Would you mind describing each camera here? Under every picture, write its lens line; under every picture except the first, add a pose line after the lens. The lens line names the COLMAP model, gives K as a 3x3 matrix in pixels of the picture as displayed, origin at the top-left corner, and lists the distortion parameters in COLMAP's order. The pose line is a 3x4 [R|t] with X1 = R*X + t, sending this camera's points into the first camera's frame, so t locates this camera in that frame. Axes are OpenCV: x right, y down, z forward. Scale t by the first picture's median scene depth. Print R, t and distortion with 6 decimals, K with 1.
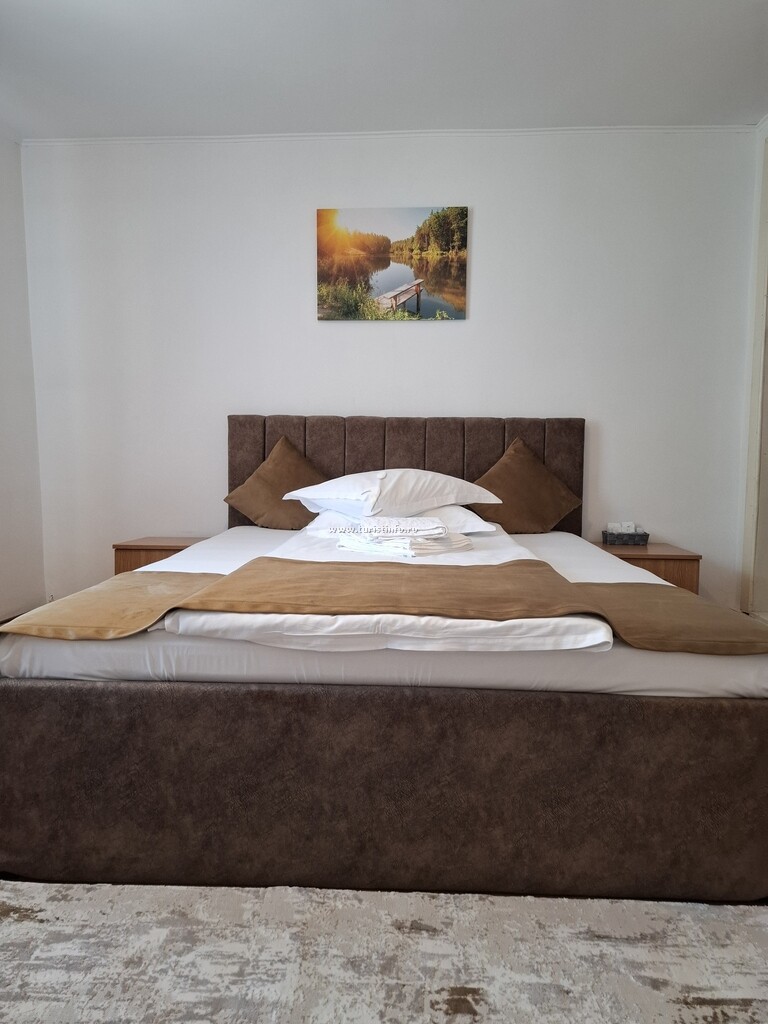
lens RADIAL K [[729.9, 0, 384.0], [0, 729.9, 512.0], [0, 0, 1]] dist [0.072128, -0.063941]
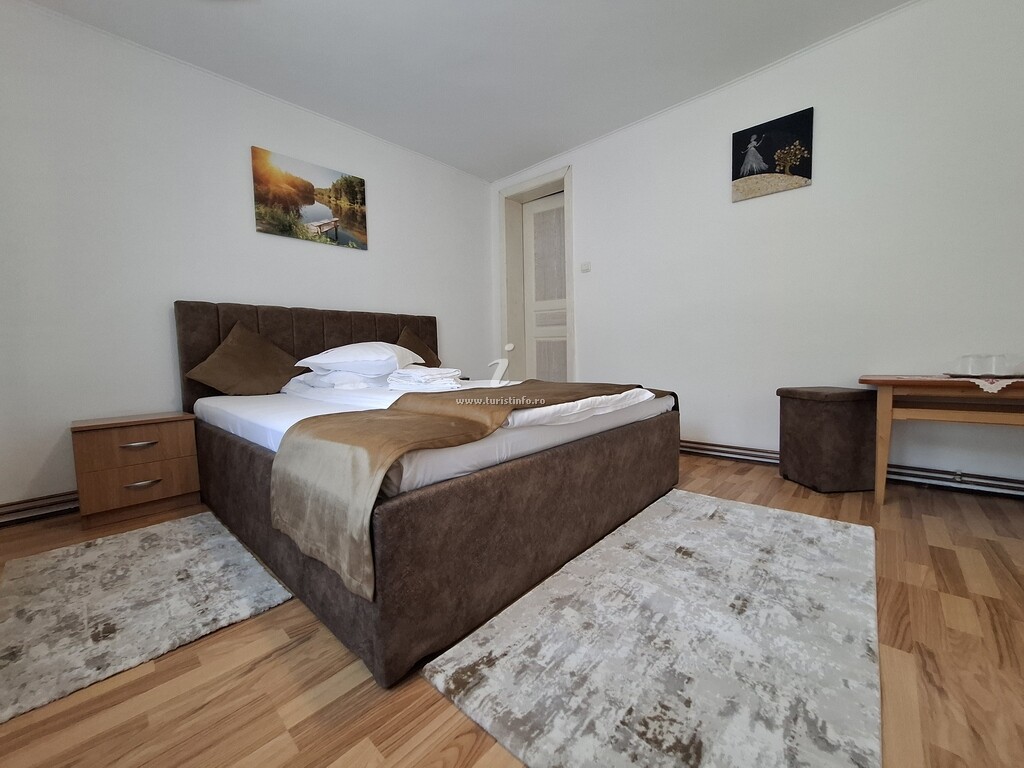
lens RADIAL K [[410.2, 0, 532.1], [0, 410.2, 380.7], [0, 0, 1]] dist [-0.001146, -0.000169]
pose [[0.614006, -0.080015, 0.785235, -0.386796], [0.093435, 0.995222, 0.028352, 0.023131], [-0.783752, 0.055960, 0.618548, 0.199201]]
